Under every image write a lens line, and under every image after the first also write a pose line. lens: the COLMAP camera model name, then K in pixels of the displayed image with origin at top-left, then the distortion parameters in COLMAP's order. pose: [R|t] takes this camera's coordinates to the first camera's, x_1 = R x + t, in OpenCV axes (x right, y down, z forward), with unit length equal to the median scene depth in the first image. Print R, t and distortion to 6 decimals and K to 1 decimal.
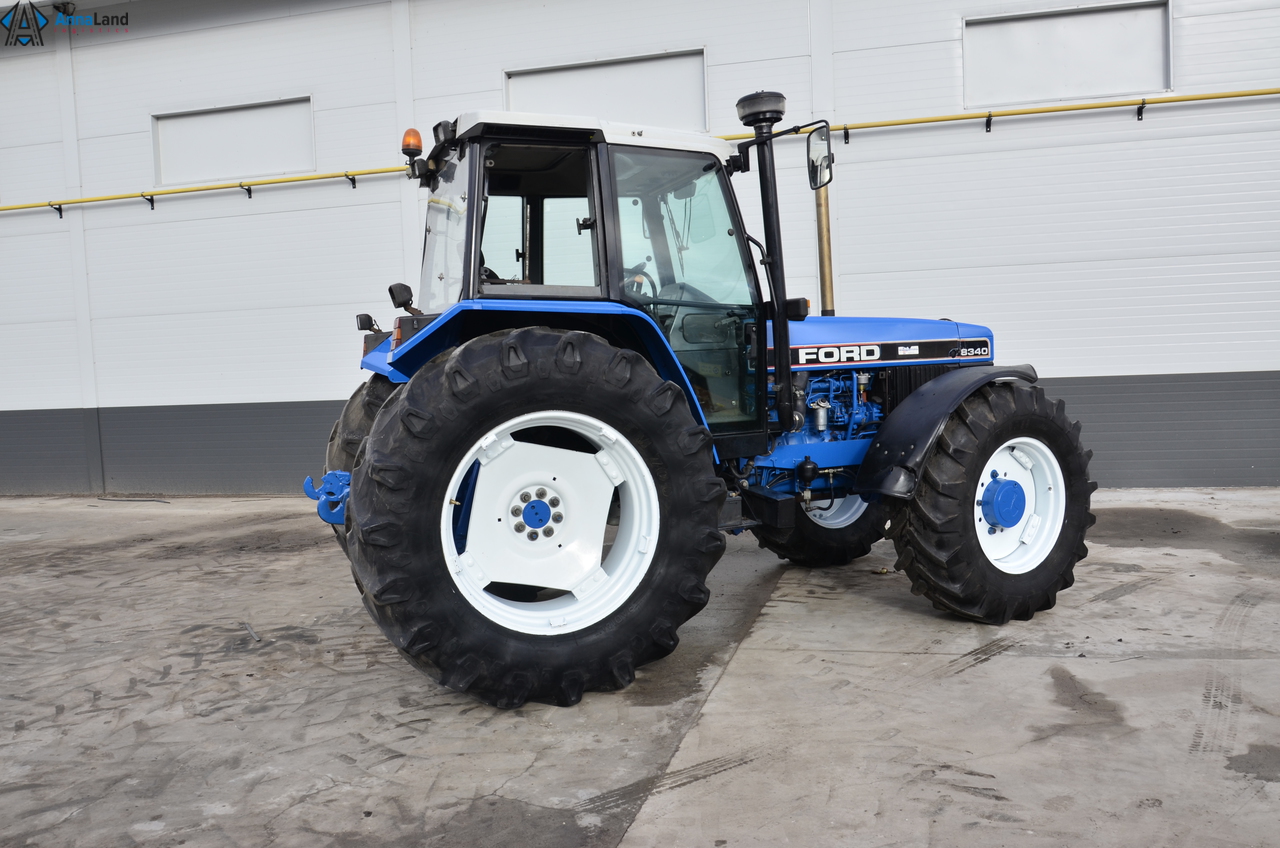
lens RADIAL K [[1091.9, 0, 690.3], [0, 1091.9, 430.7], [0, 0, 1]] dist [-0.057616, 0.016412]
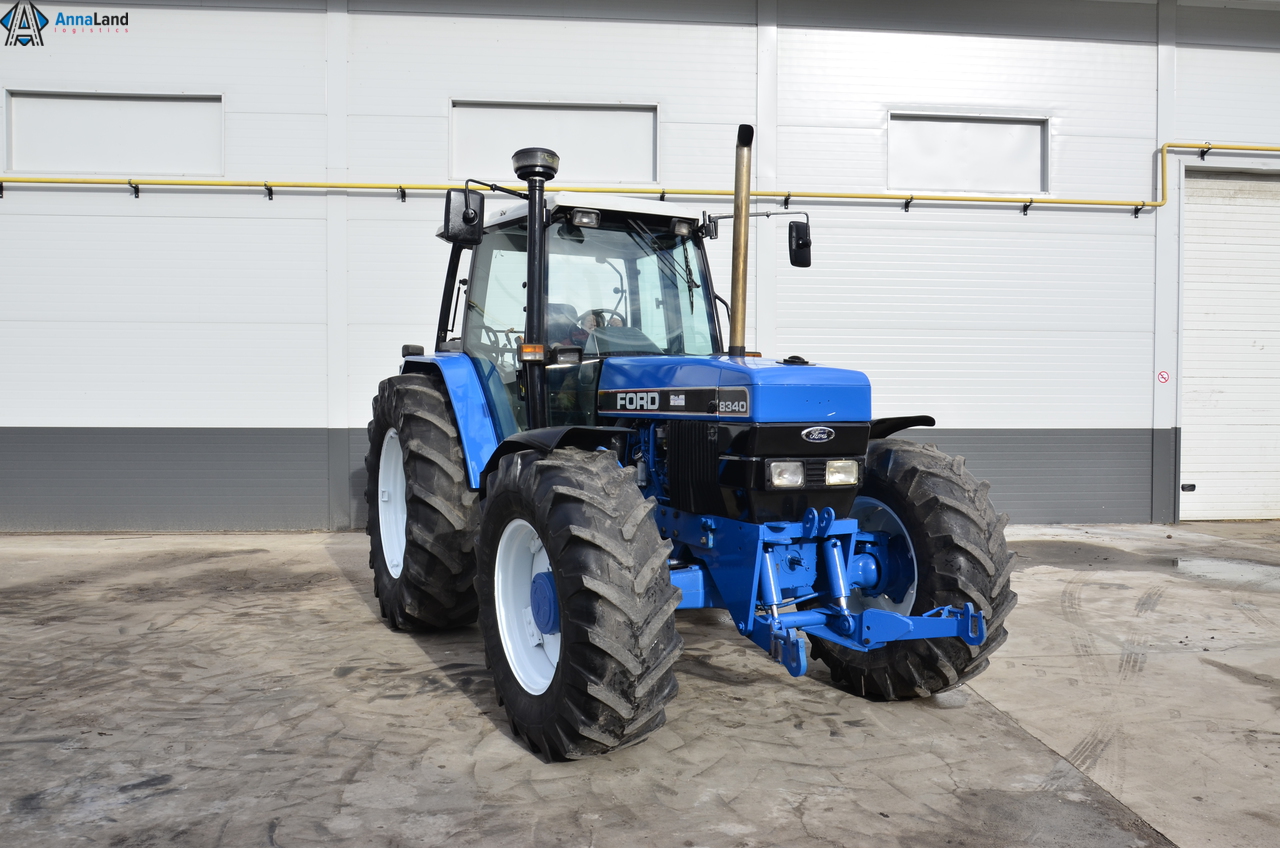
lens RADIAL K [[1091.9, 0, 688.3], [0, 1091.9, 407.3], [0, 0, 1]] dist [-0.057616, 0.016412]
pose [[0.934842, 0.039928, 0.352813, -0.606778], [-0.016795, 0.997517, -0.068388, 0.022571], [-0.354667, 0.058006, 0.933191, 0.038159]]
